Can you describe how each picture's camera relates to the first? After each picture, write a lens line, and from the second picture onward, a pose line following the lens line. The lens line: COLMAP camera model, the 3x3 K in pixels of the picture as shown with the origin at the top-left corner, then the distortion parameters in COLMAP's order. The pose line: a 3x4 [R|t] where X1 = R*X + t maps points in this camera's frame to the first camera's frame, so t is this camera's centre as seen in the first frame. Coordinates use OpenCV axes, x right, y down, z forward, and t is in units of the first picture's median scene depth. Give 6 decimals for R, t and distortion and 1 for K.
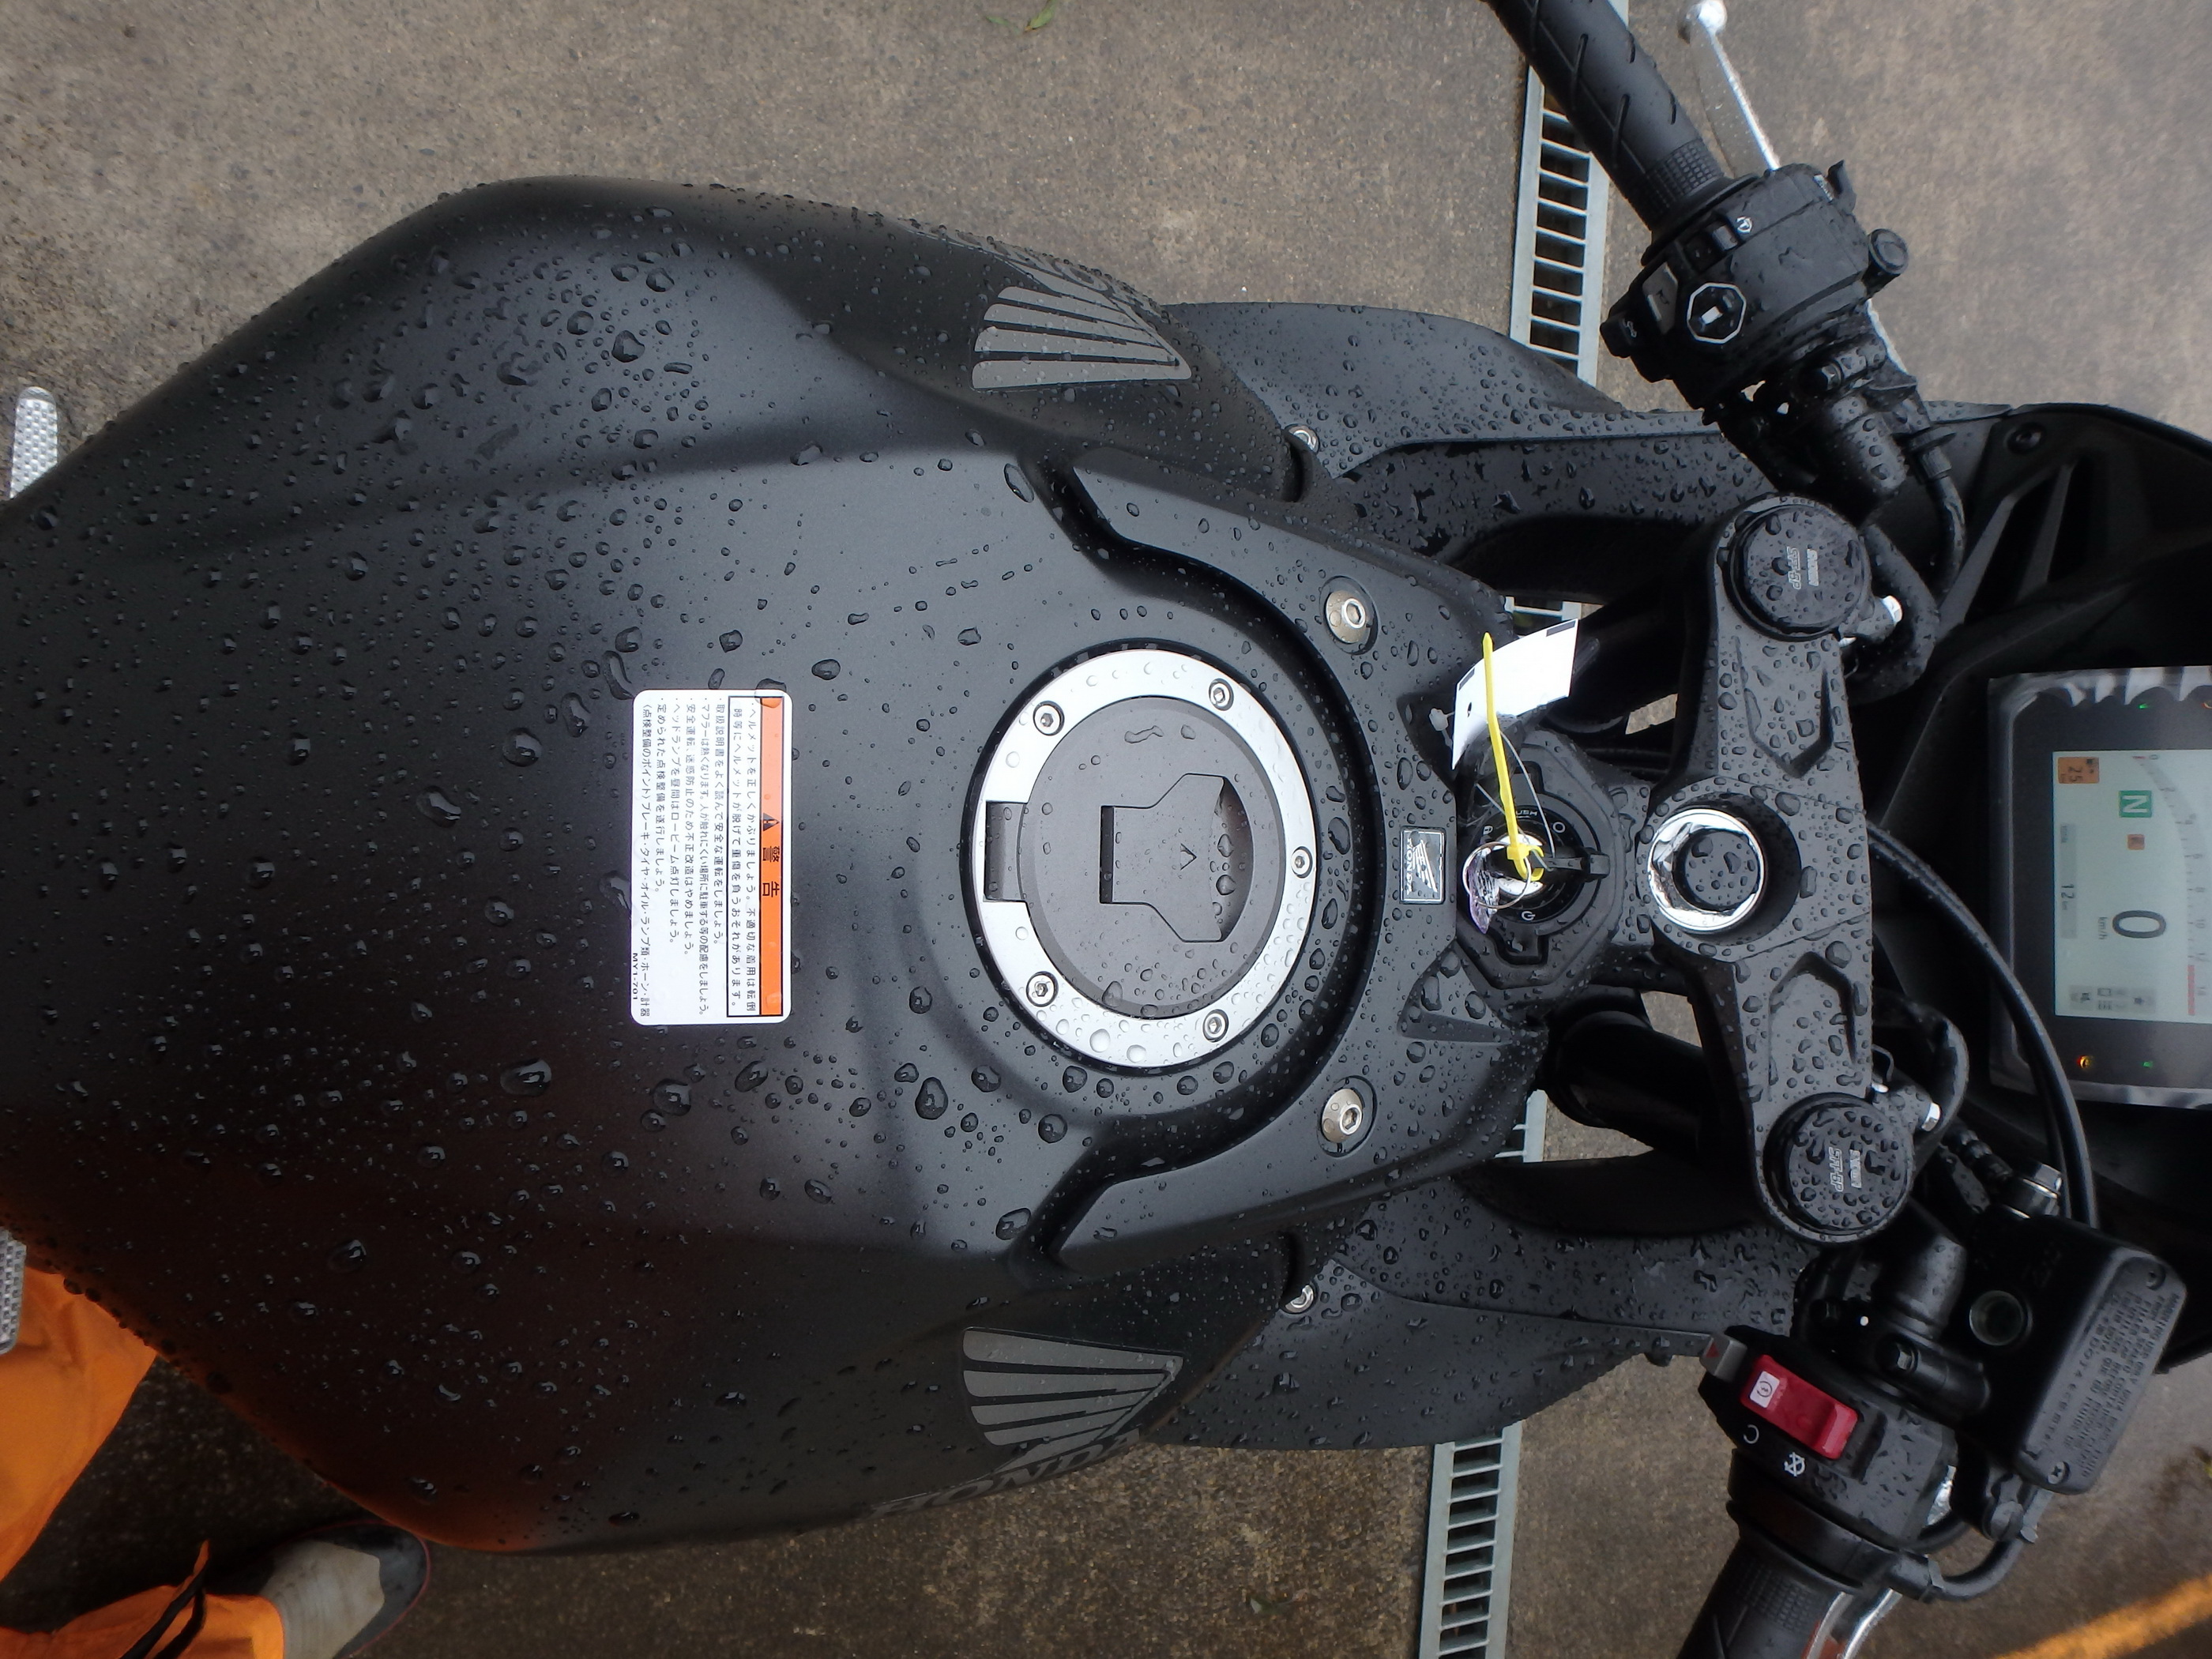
lens RADIAL K [[1340.8, 0, 1106.0], [0, 1340.8, 829.5], [0, 0, 1]] dist [-0.055945, -0.001139]
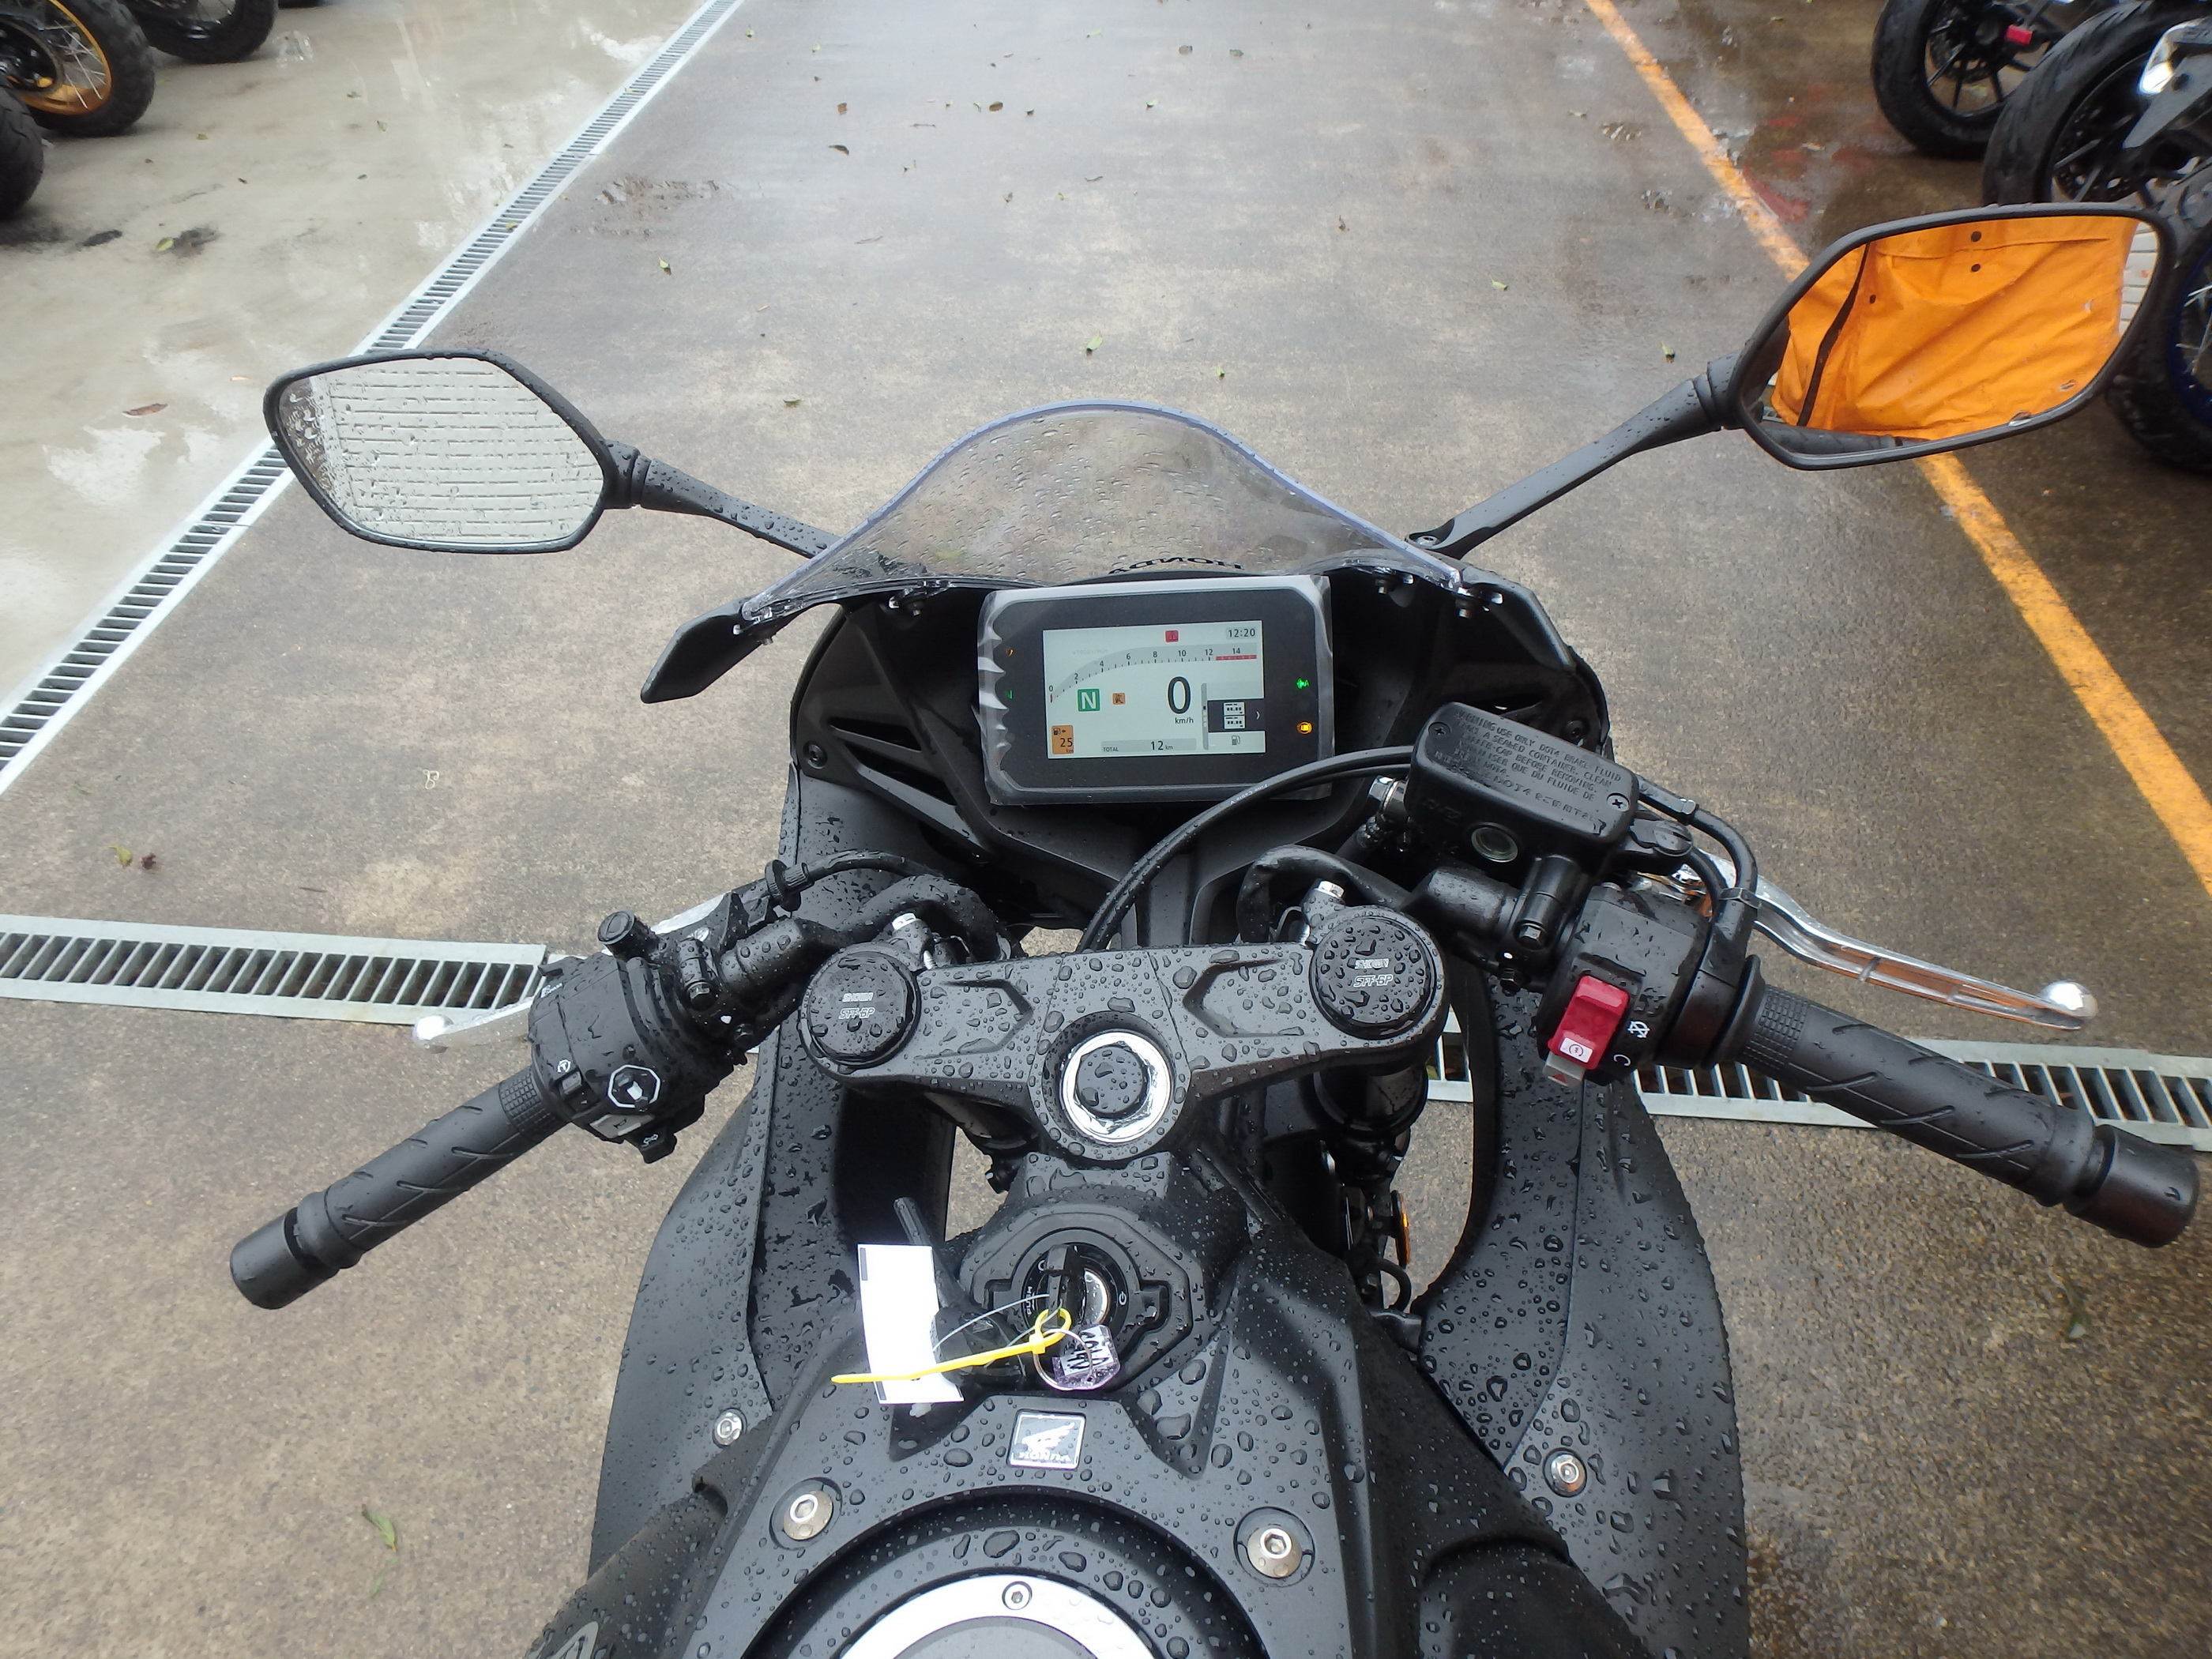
lens RADIAL K [[1332.6, 0, 1095.4], [0, 1332.6, 779.8], [0, 0, 1]] dist [-0.063596, 0.001677]
pose [[0.031815, -0.906362, 0.421303, 0.222156], [0.990354, -0.028288, -0.135644, 0.178420], [0.134860, 0.421555, 0.896719, -0.116332]]
